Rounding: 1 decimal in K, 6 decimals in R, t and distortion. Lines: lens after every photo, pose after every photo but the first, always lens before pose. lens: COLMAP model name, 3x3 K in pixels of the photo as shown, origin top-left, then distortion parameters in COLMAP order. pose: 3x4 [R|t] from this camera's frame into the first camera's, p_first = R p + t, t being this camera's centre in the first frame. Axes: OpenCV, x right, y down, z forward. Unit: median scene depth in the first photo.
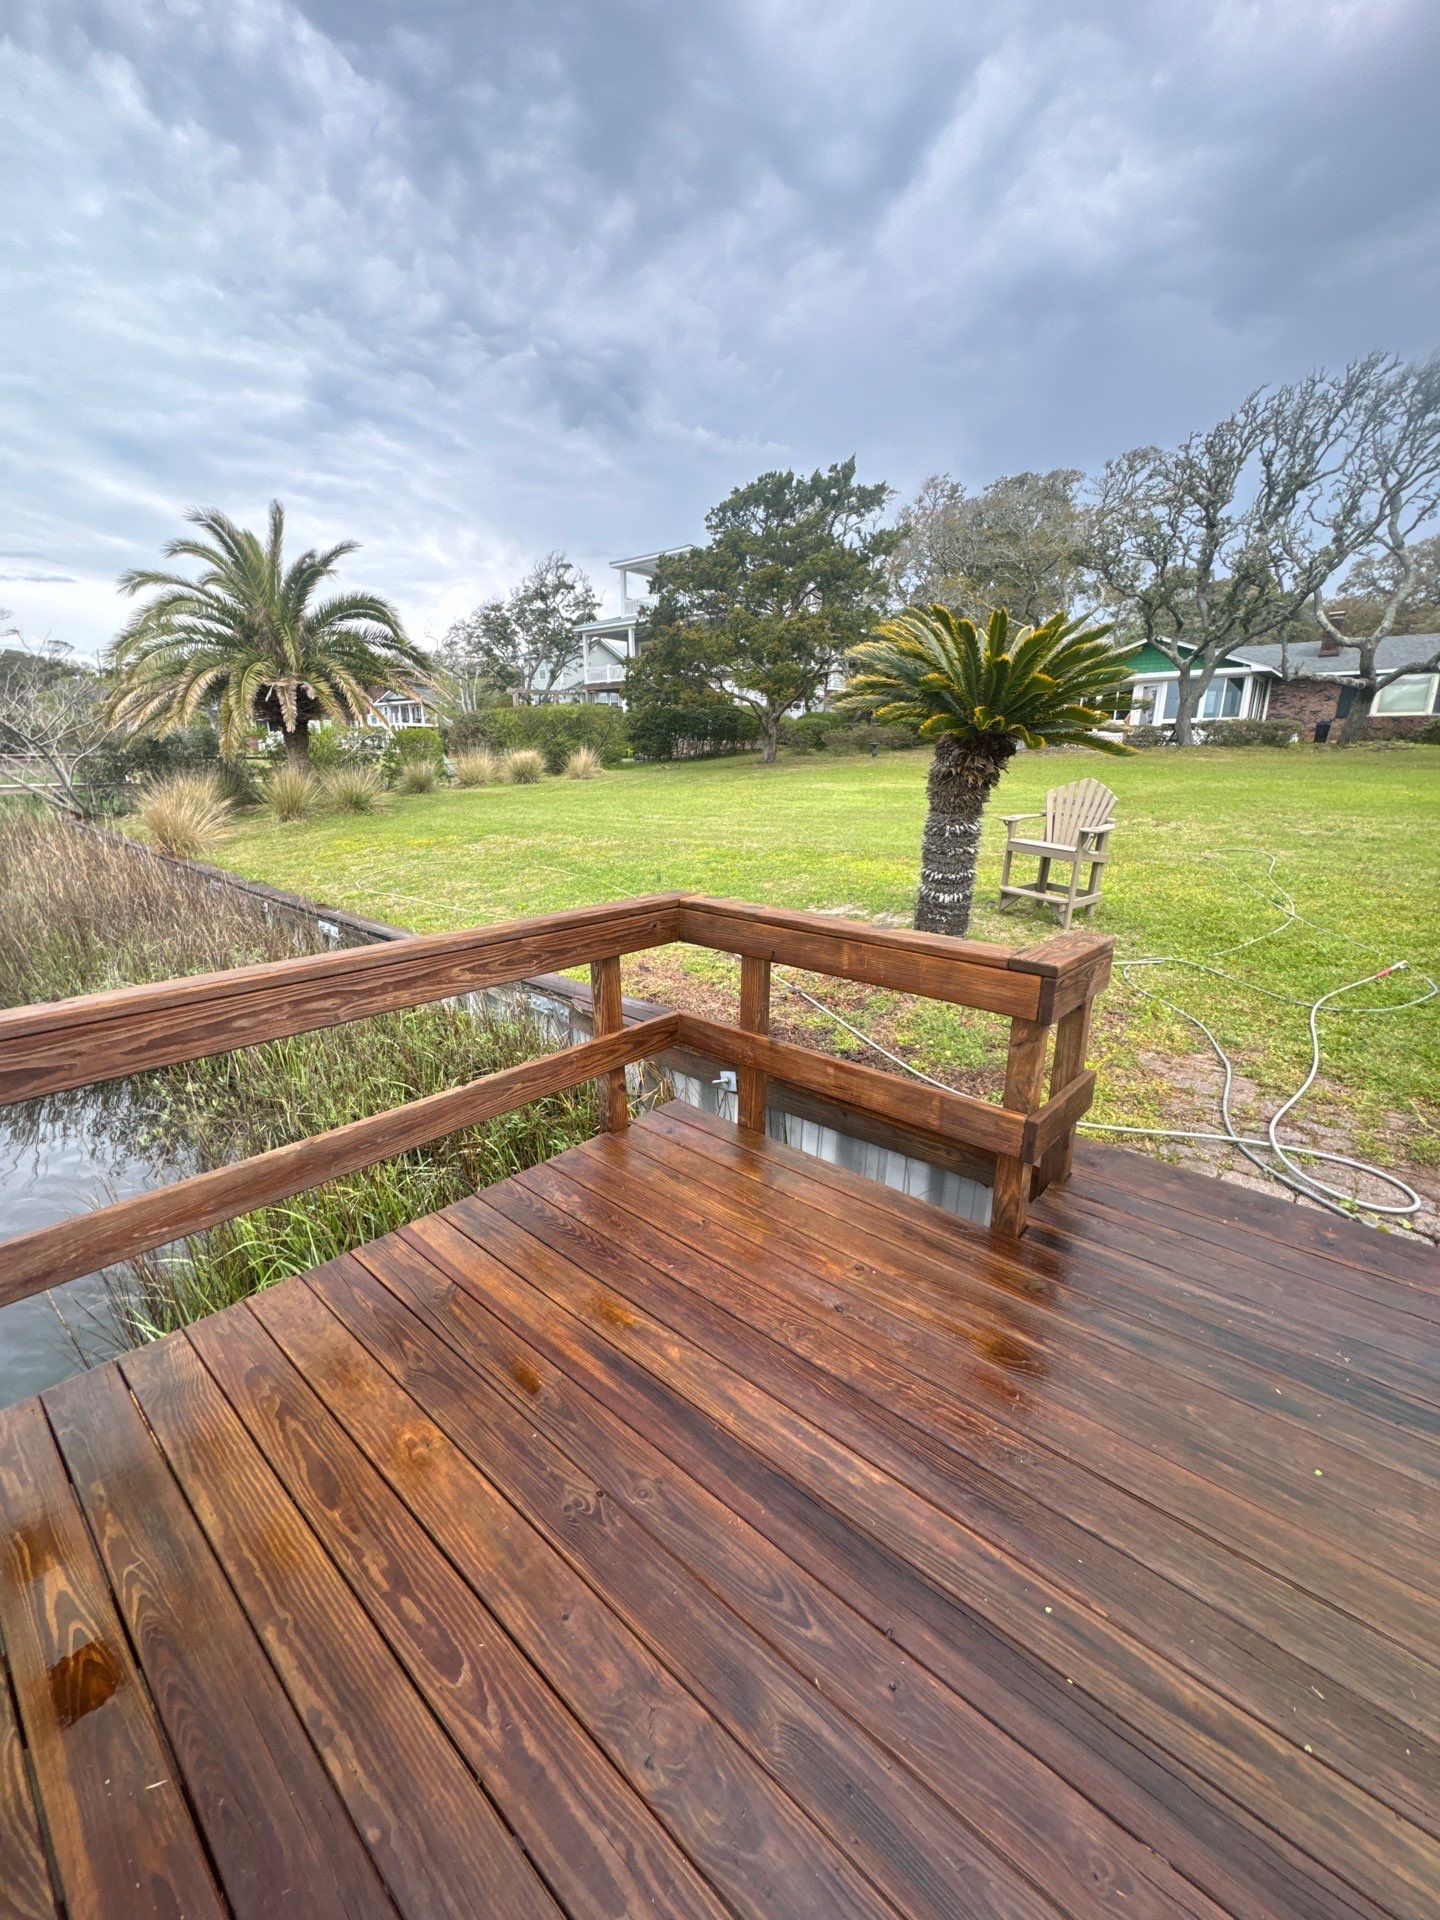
lens RADIAL K [[747.7, 0, 739.6], [0, 747.7, 949.0], [0, 0, 1]] dist [0.003715, -0.000866]
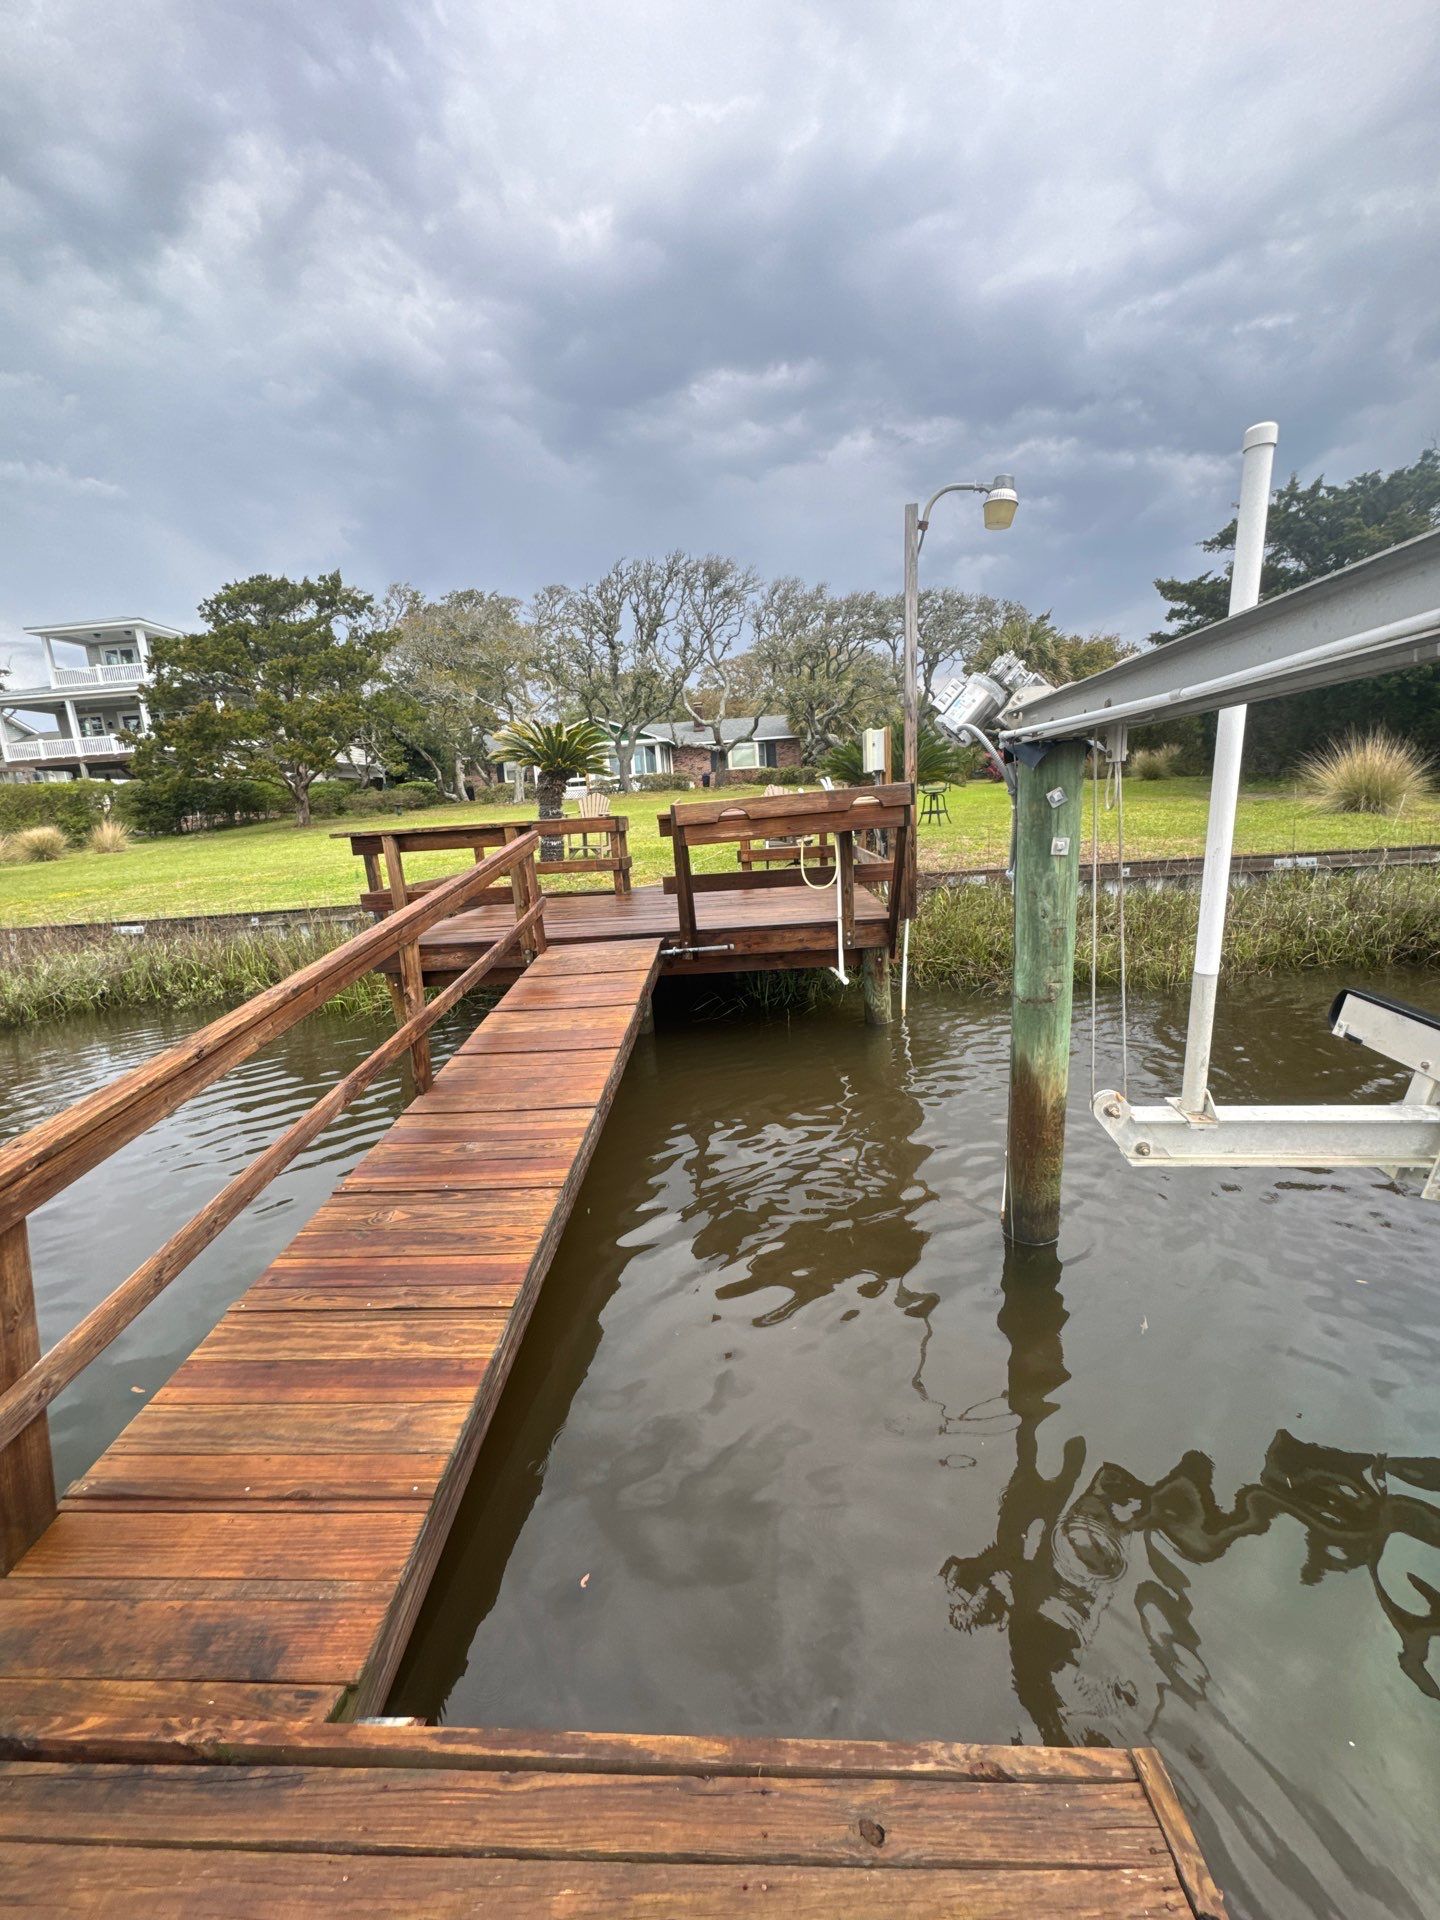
lens RADIAL K [[763.0, 0, 723.7], [0, 763.0, 961.6], [0, 0, 1]] dist [-0.002532, 0.001436]
pose [[0.796895, -0.174445, 0.578383, -0.165546], [0.217481, 0.976050, -0.005261, 0.093280], [-0.563613, 0.129980, 0.815748, -0.256836]]
